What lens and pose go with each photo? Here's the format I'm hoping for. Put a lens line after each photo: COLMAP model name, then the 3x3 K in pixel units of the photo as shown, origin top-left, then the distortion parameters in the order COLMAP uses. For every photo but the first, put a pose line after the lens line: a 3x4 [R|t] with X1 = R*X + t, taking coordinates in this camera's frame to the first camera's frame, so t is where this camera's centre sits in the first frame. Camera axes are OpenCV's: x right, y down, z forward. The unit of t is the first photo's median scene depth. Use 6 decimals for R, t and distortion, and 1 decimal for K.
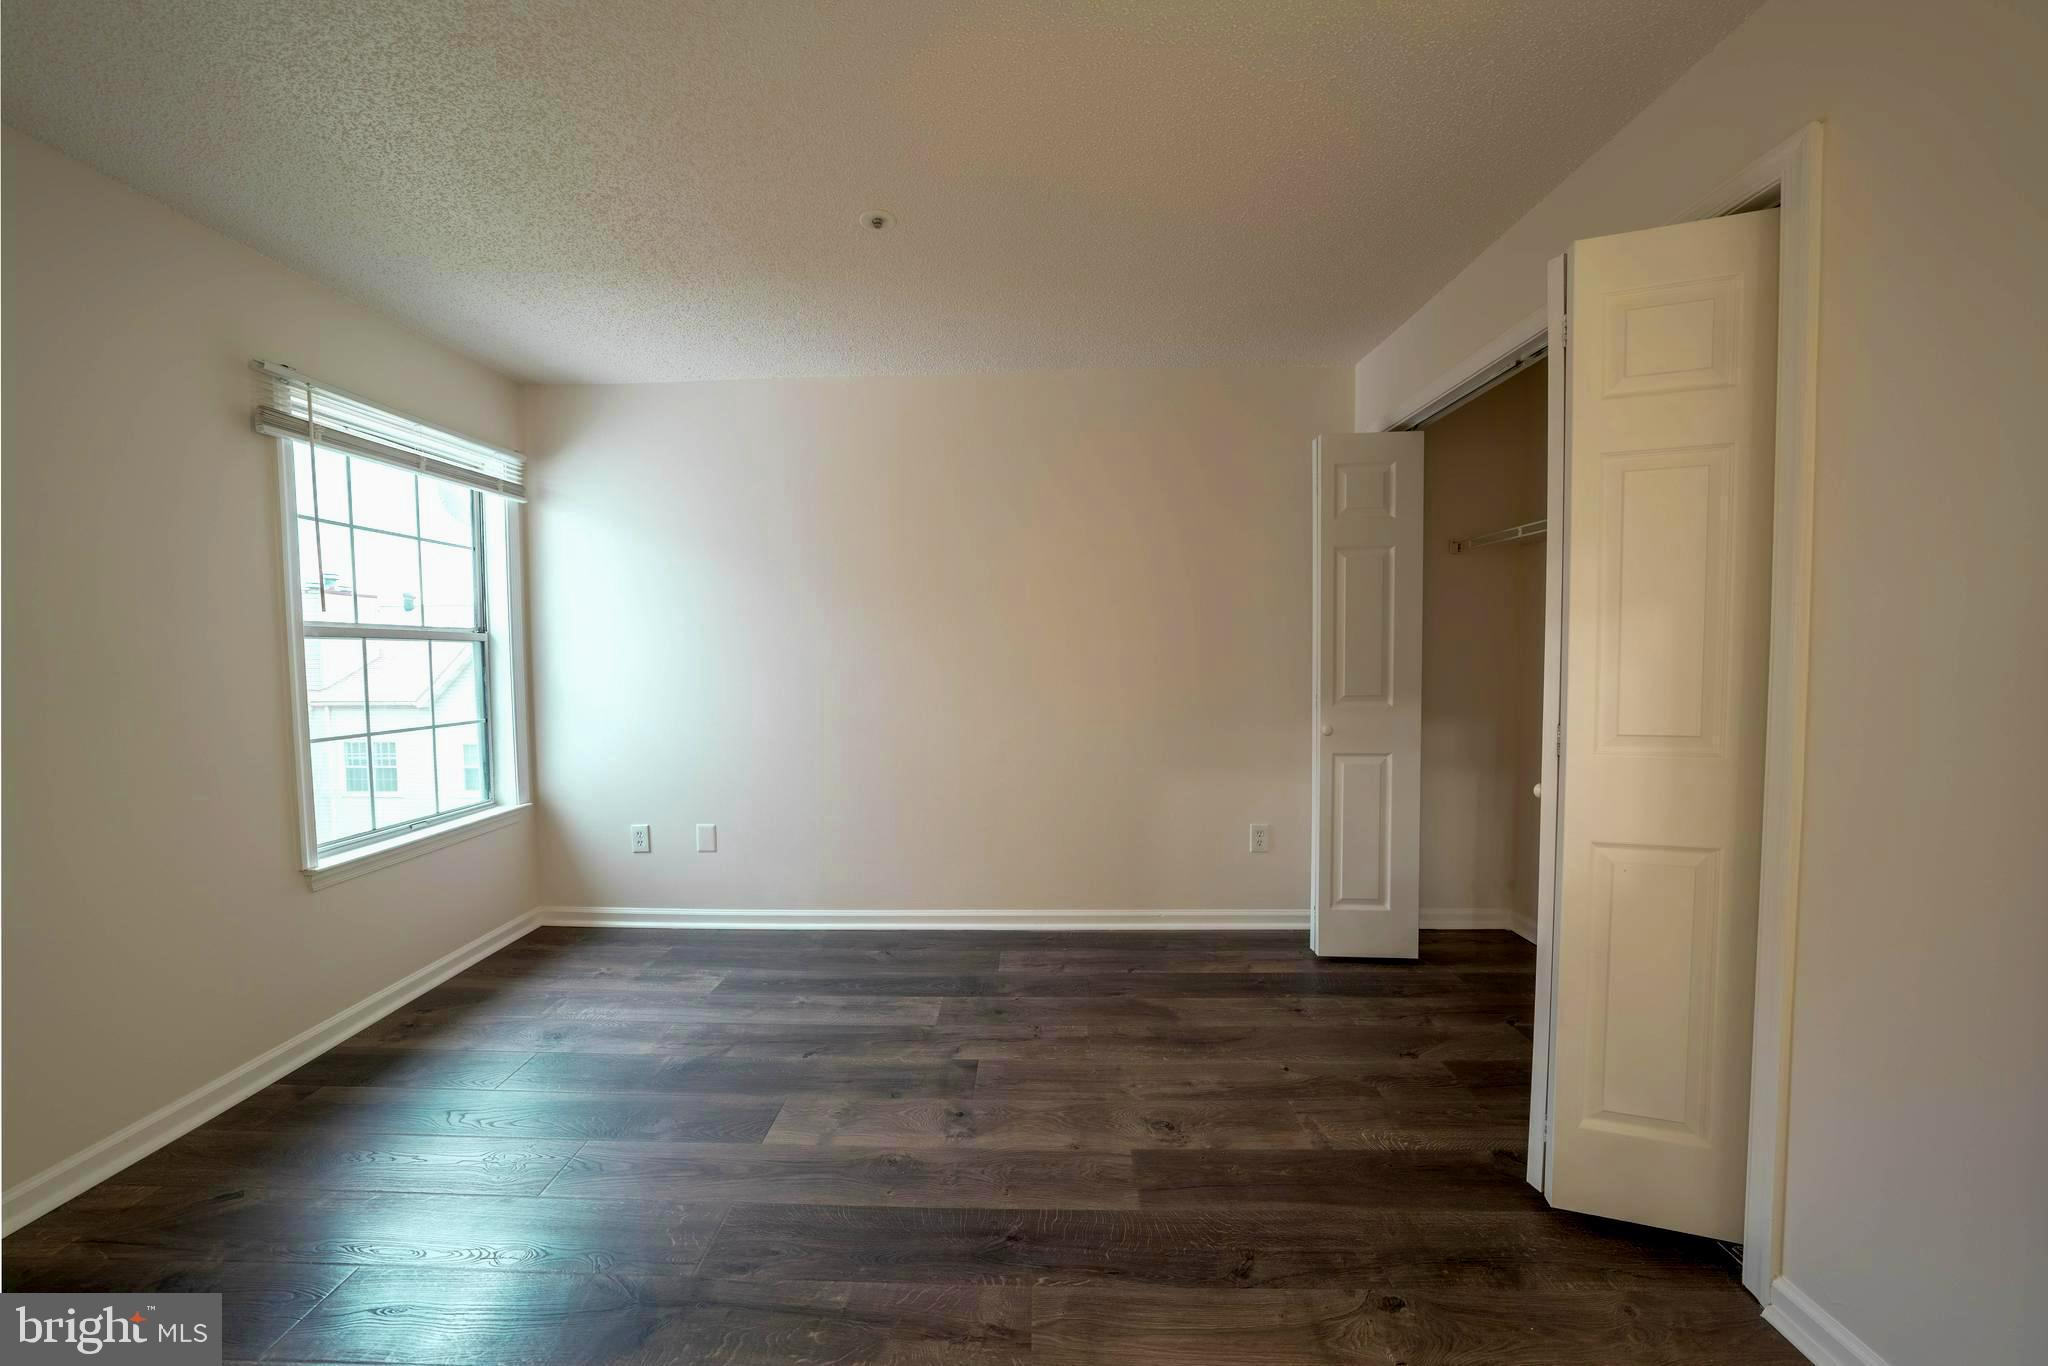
lens RADIAL K [[709.5, 0, 1029.0], [0, 709.5, 690.4], [0, 0, 1]] dist [-0.027450, 0.005883]
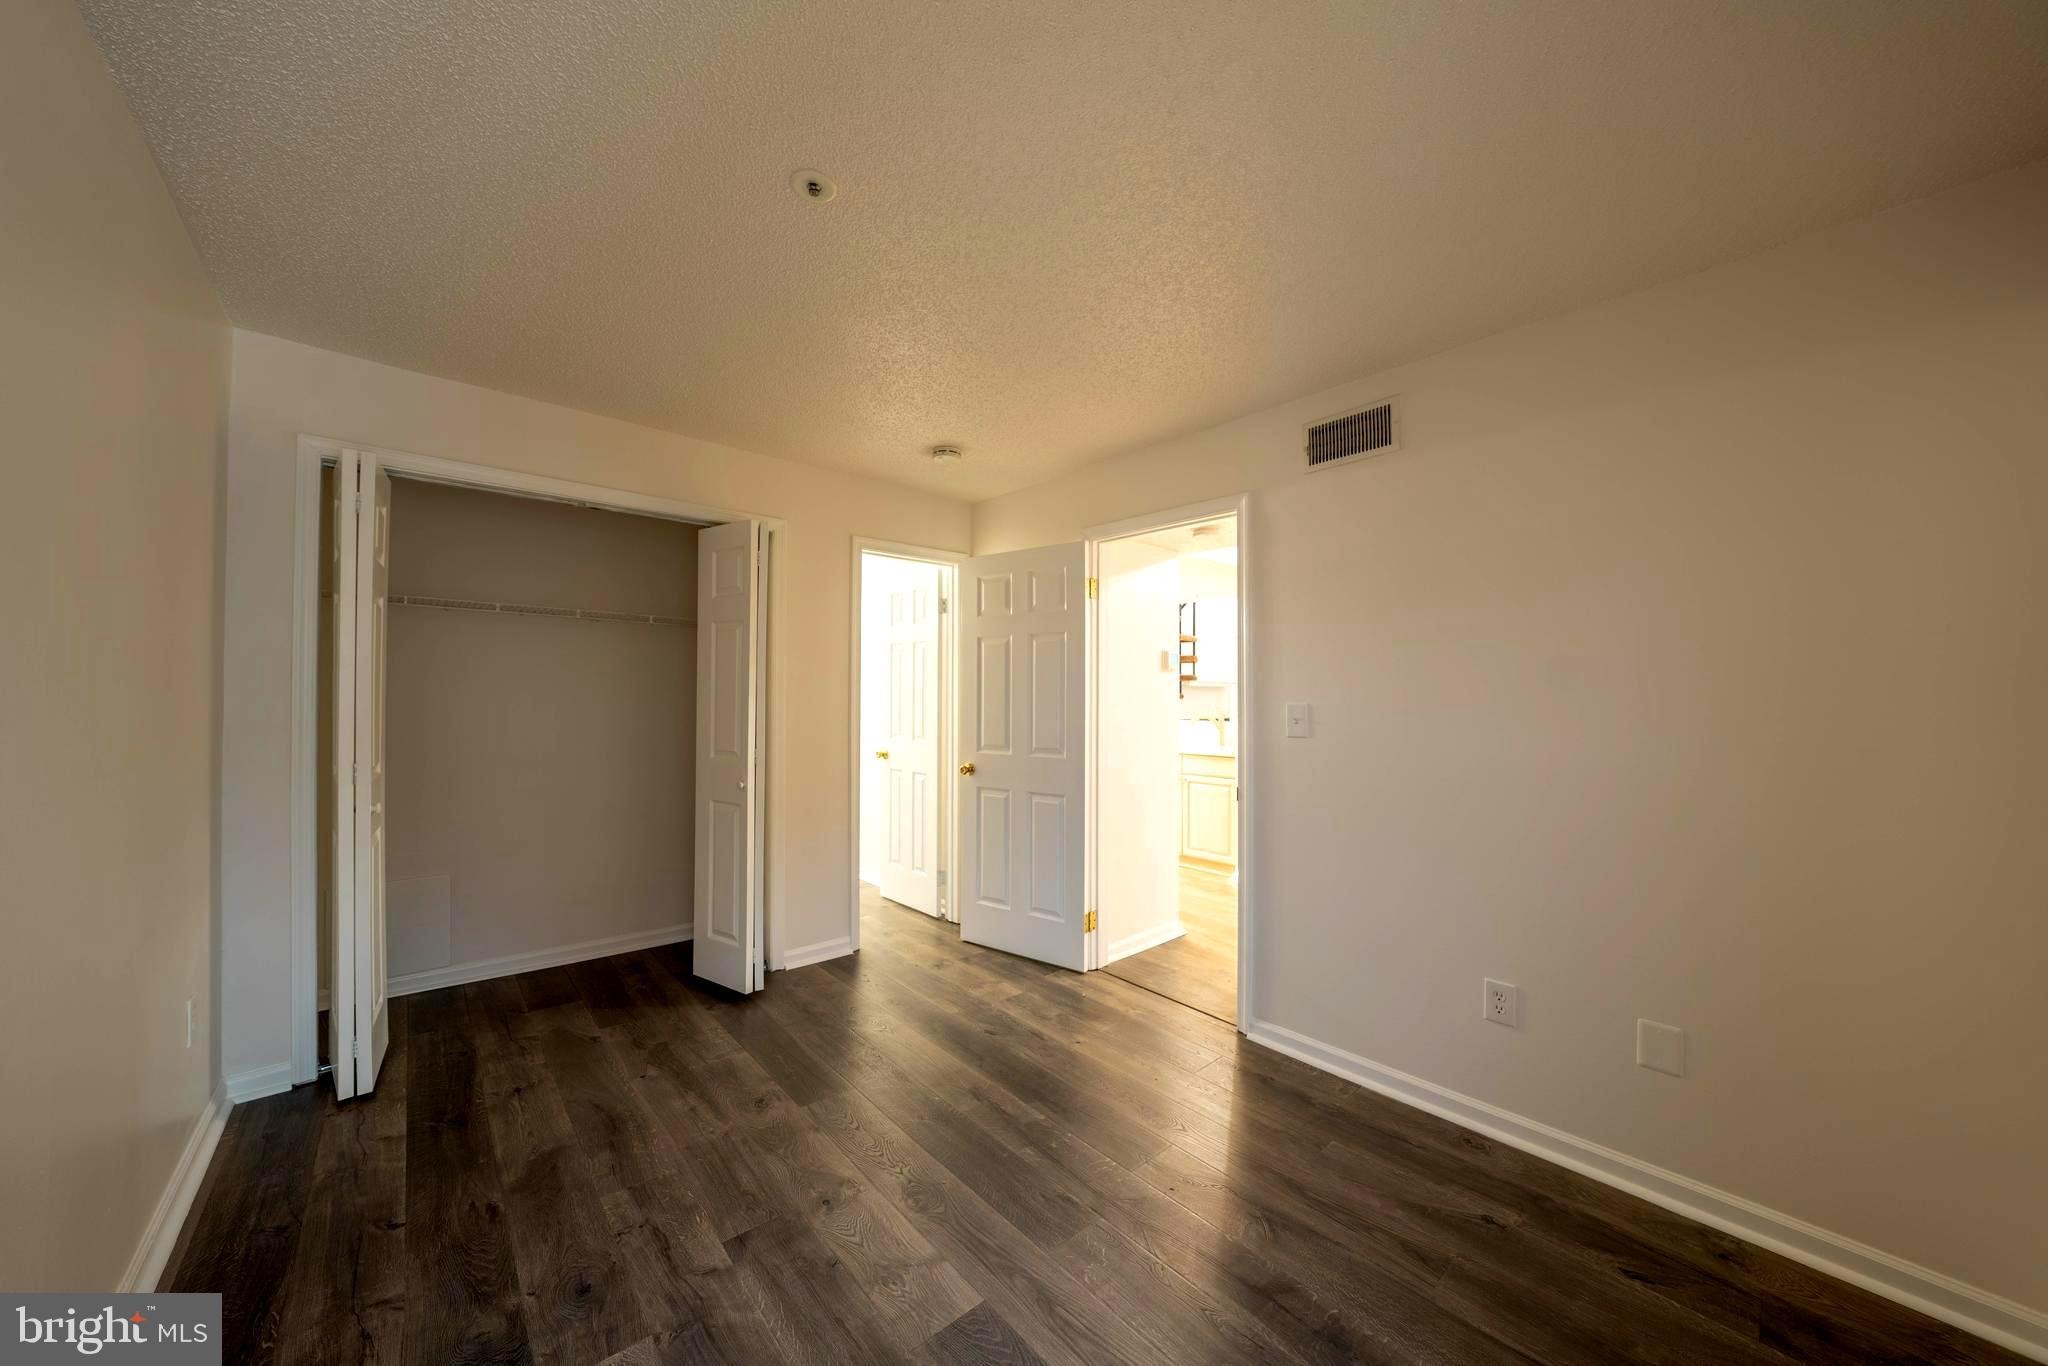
lens RADIAL K [[709.5, 0, 1029.0], [0, 709.5, 690.4], [0, 0, 1]] dist [-0.027450, 0.005883]
pose [[-0.691460, 0.014435, 0.722270, -0.889295], [0.038004, 0.999143, 0.016414, -0.079821], [-0.721414, 0.038799, -0.691416, 1.302338]]
